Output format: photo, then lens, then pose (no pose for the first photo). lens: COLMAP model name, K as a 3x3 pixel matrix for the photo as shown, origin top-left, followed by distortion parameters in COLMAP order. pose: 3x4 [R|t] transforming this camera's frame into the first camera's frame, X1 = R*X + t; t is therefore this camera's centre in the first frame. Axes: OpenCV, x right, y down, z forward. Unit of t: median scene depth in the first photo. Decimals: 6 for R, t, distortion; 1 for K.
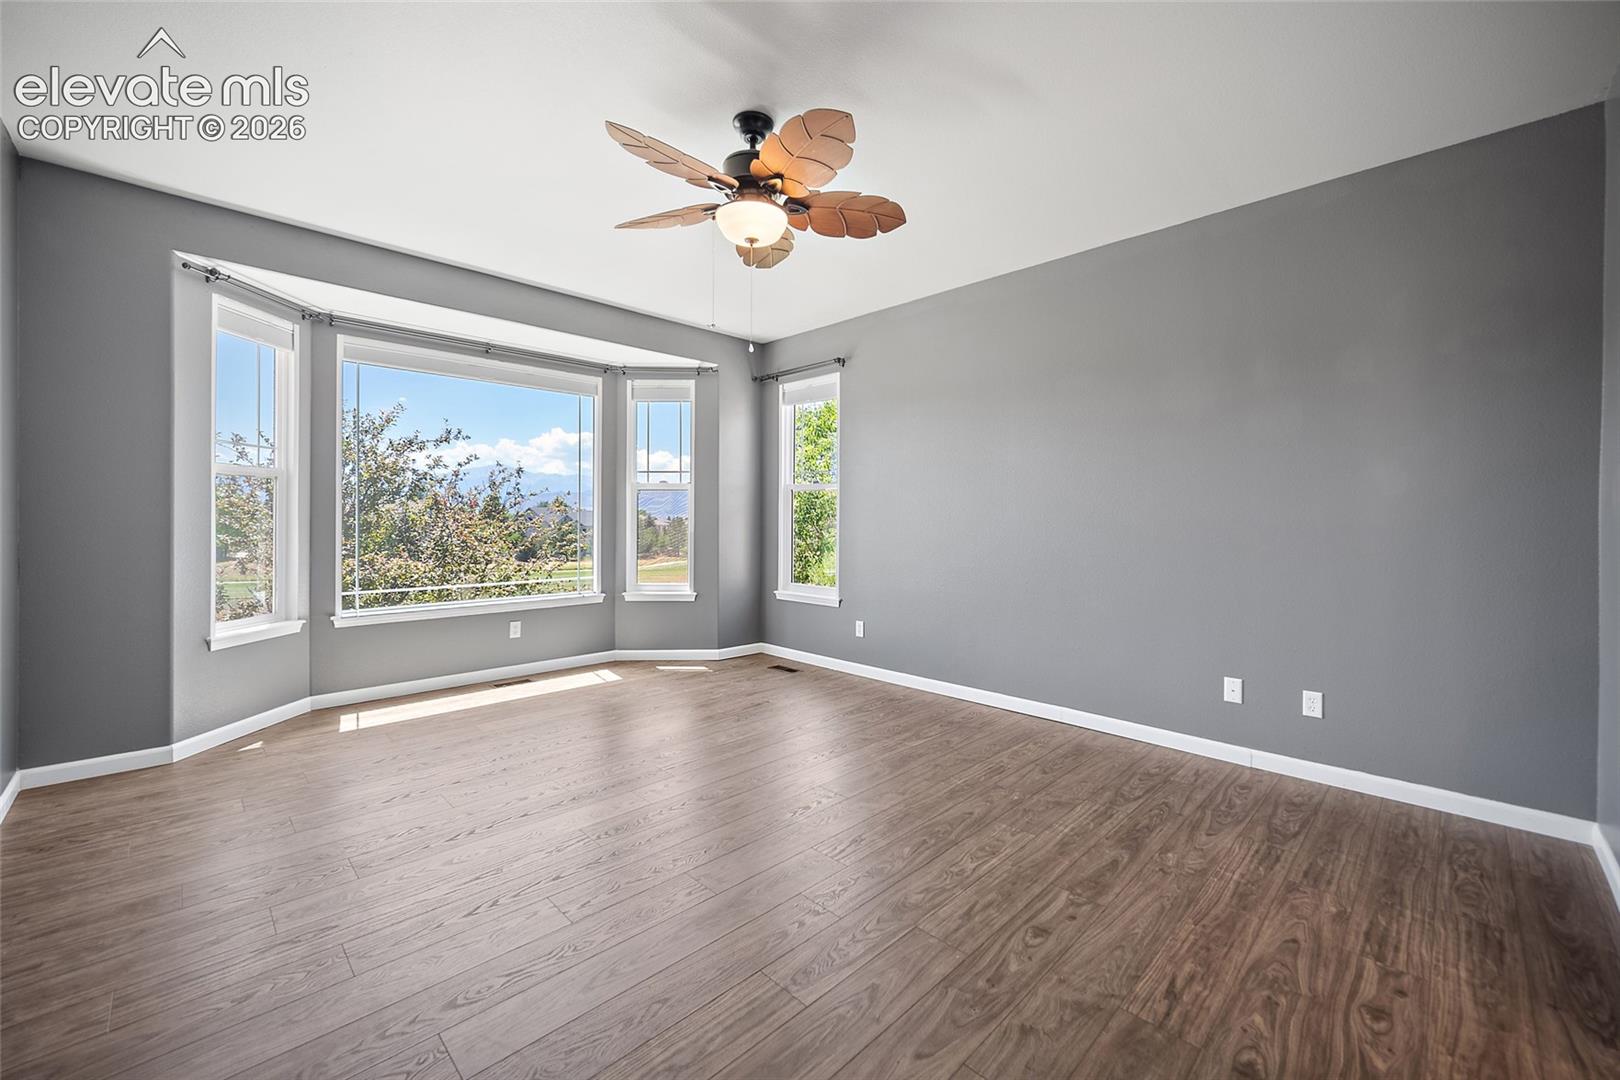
lens RADIAL K [[645.6, 0, 813.1], [0, 645.6, 529.6], [0, 0, 1]] dist [-0.004306, -0.000187]
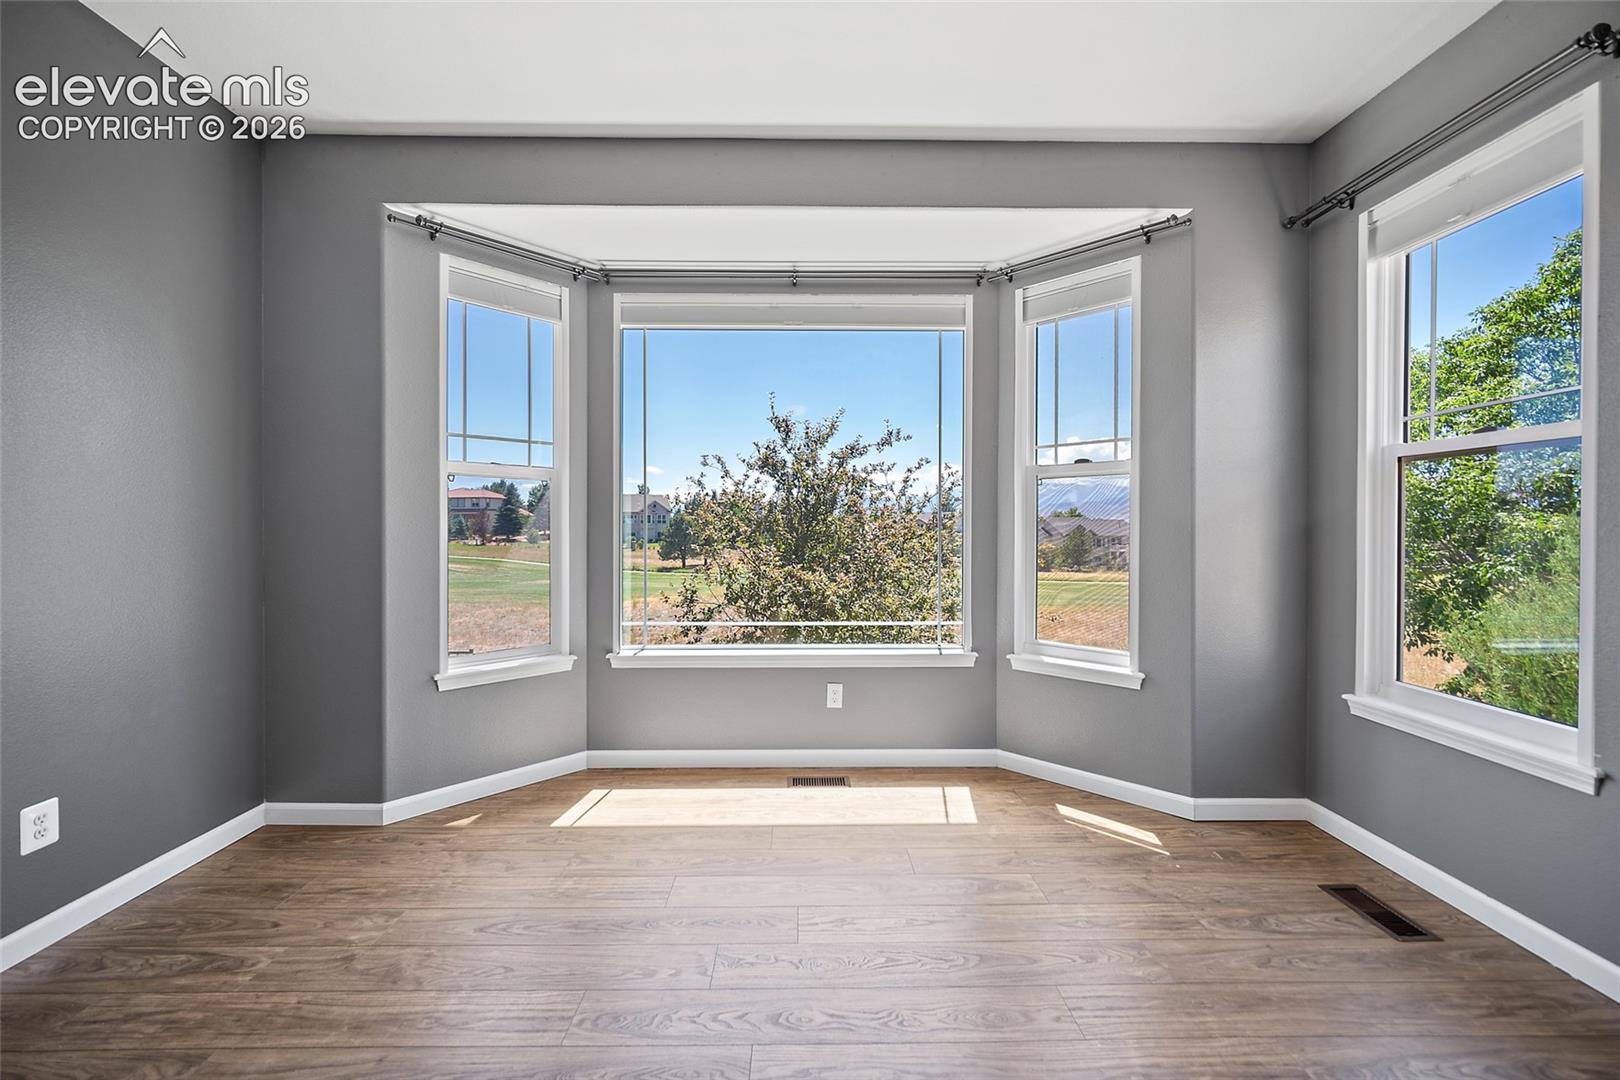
lens RADIAL K [[635.3, 0, 818.7], [0, 635.3, 529.6], [0, 0, 1]] dist [0.000421, 0.000321]
pose [[0.717309, -0.000604, -0.696755, -0.016854], [-0.009915, 0.999890, -0.011075, -0.007770], [0.696685, 0.014853, 0.717224, 0.476969]]
